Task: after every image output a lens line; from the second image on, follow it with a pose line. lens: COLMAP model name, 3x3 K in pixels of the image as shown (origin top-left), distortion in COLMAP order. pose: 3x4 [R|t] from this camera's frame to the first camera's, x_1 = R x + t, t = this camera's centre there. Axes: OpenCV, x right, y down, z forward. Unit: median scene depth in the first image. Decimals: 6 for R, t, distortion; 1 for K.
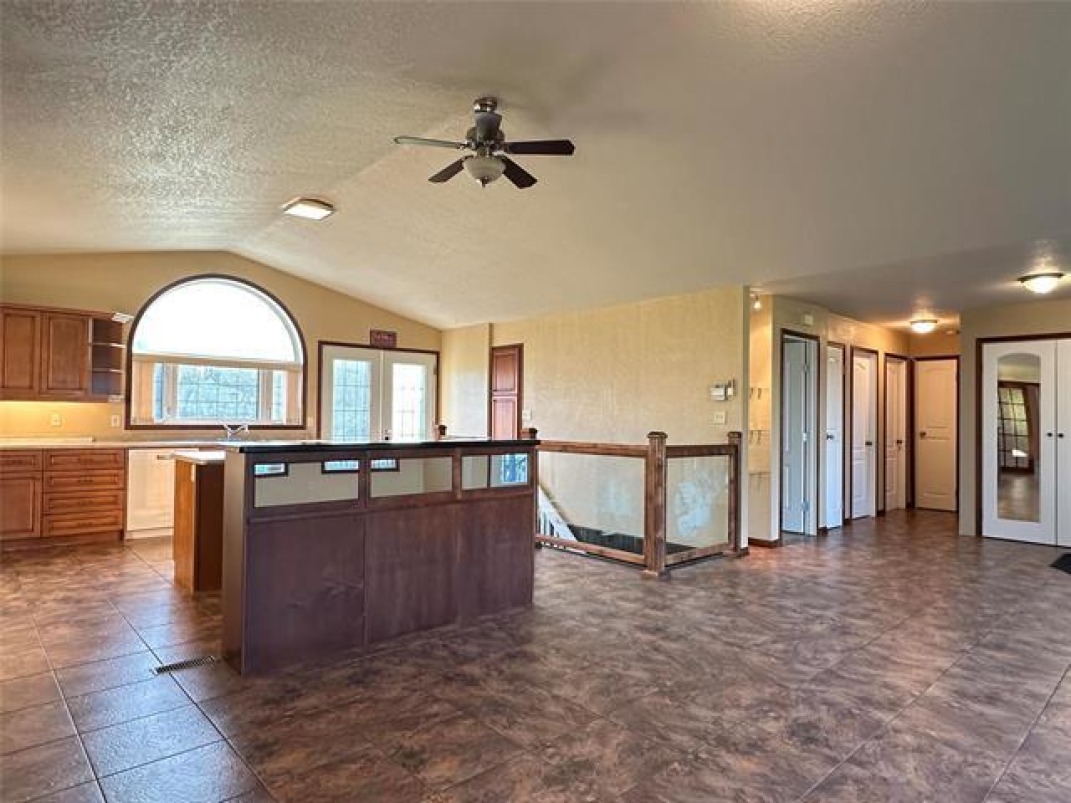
lens RADIAL K [[636.6, 0, 530.8], [0, 636.6, 406.2], [0, 0, 1]] dist [-0.005544, 0.002065]
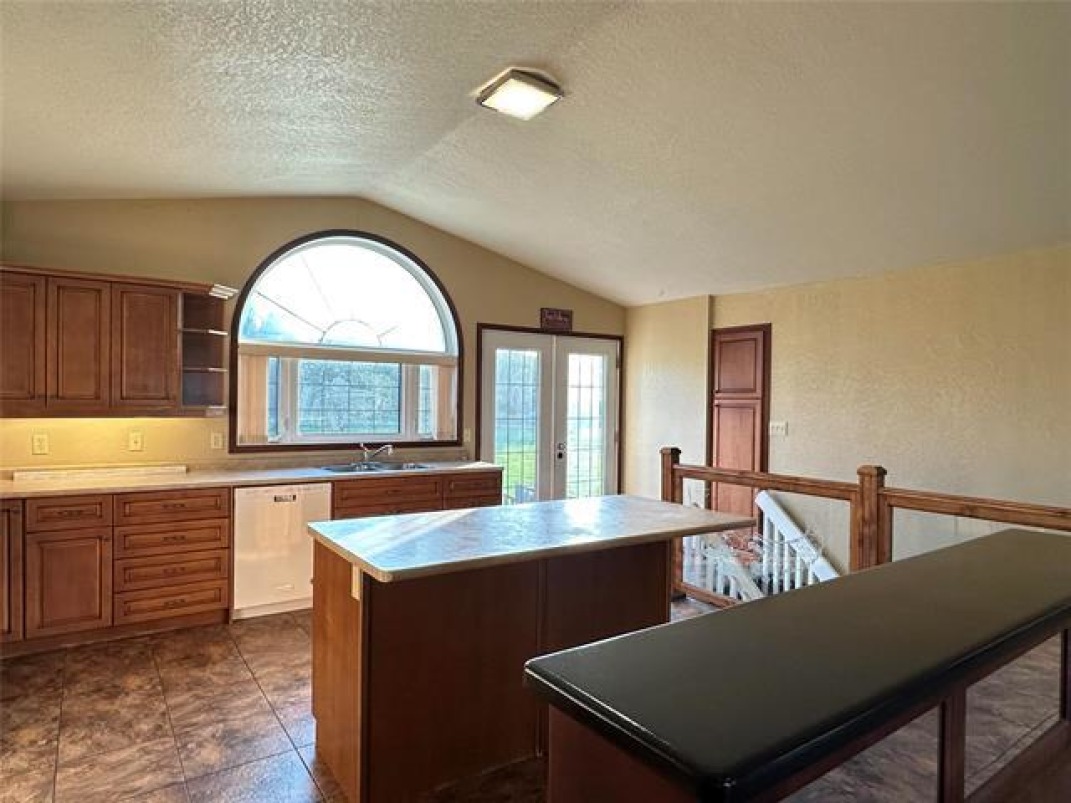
lens RADIAL K [[636.6, 0, 530.1], [0, 636.6, 407.4], [0, 0, 1]] dist [-0.005544, 0.002065]
pose [[0.992063, 0.003435, -0.125693, -0.219712], [0.000075, 0.999610, 0.027909, -0.032673], [0.125739, -0.027697, 0.991677, 0.344746]]
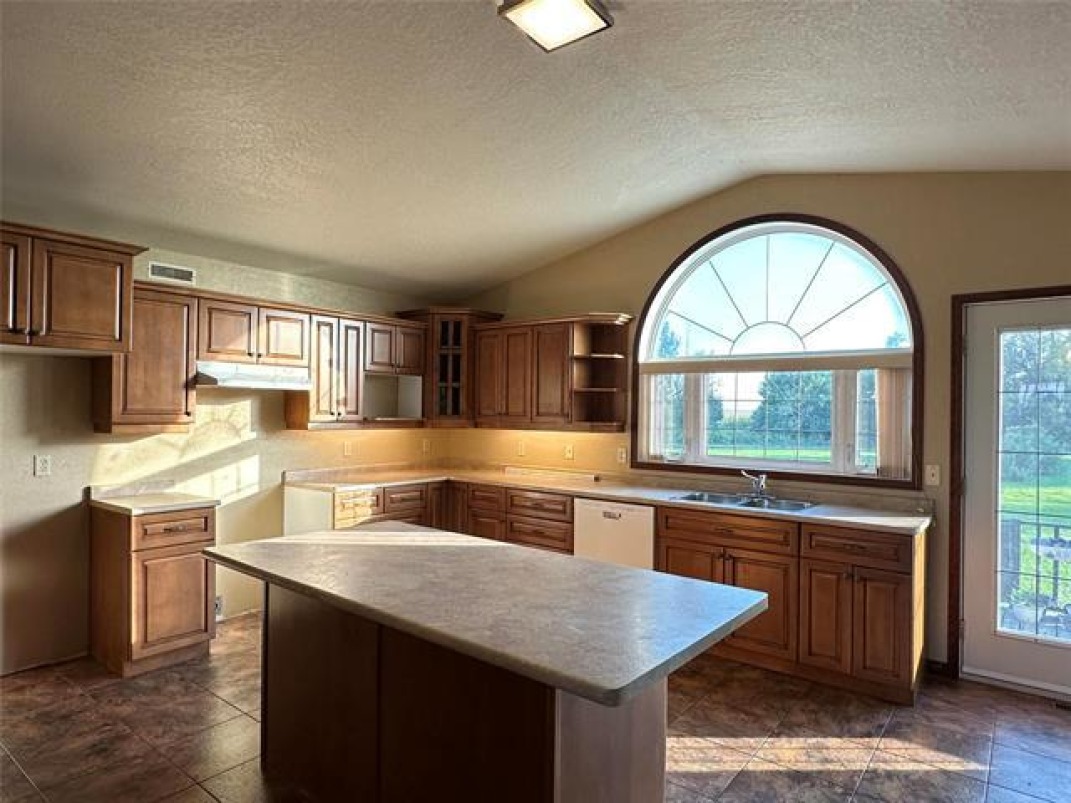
lens RADIAL K [[636.6, 0, 531.4], [0, 636.6, 401.4], [0, 0, 1]] dist [-0.005544, 0.002065]
pose [[0.171144, -0.029386, -0.984808, 0.069600], [0.000830, 0.999559, -0.029682, -0.017854], [0.985246, 0.004263, 0.171093, 0.754567]]
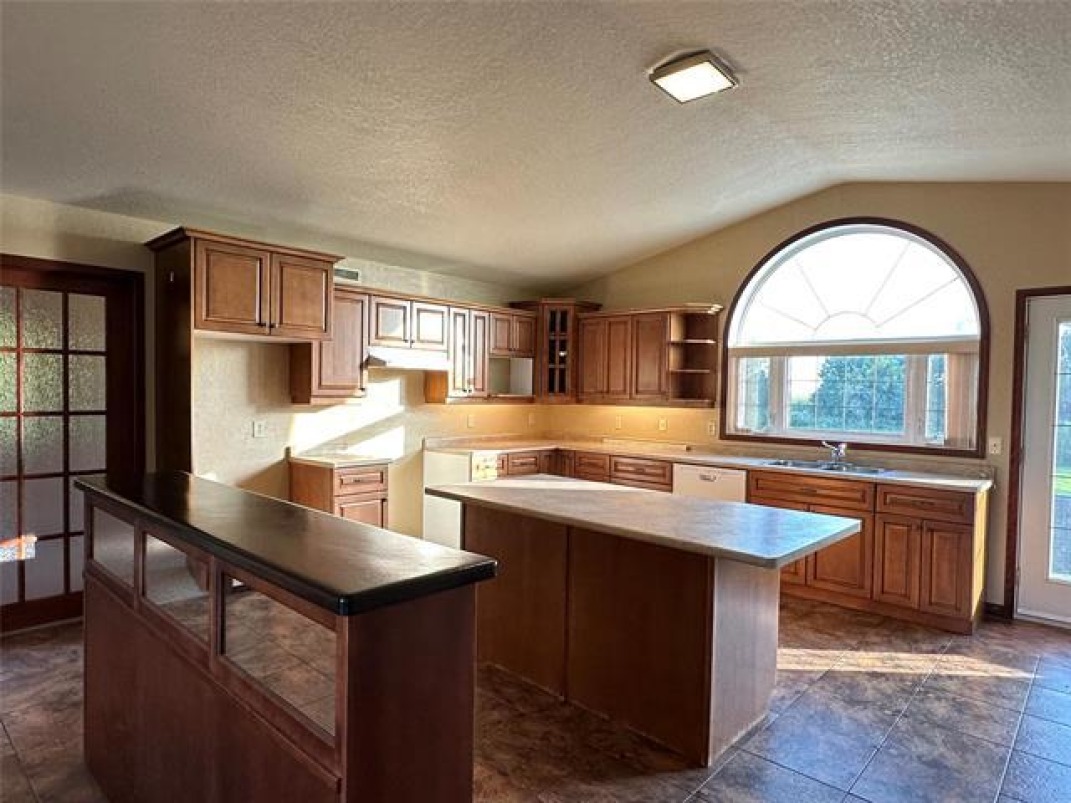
lens RADIAL K [[636.6, 0, 531.4], [0, 636.6, 401.4], [0, 0, 1]] dist [-0.005544, 0.002065]
pose [[0.095279, 0.000224, -0.995451, 0.177973], [-0.006339, 0.999980, -0.000382, -0.011293], [0.995430, 0.006347, 0.095278, 0.665276]]
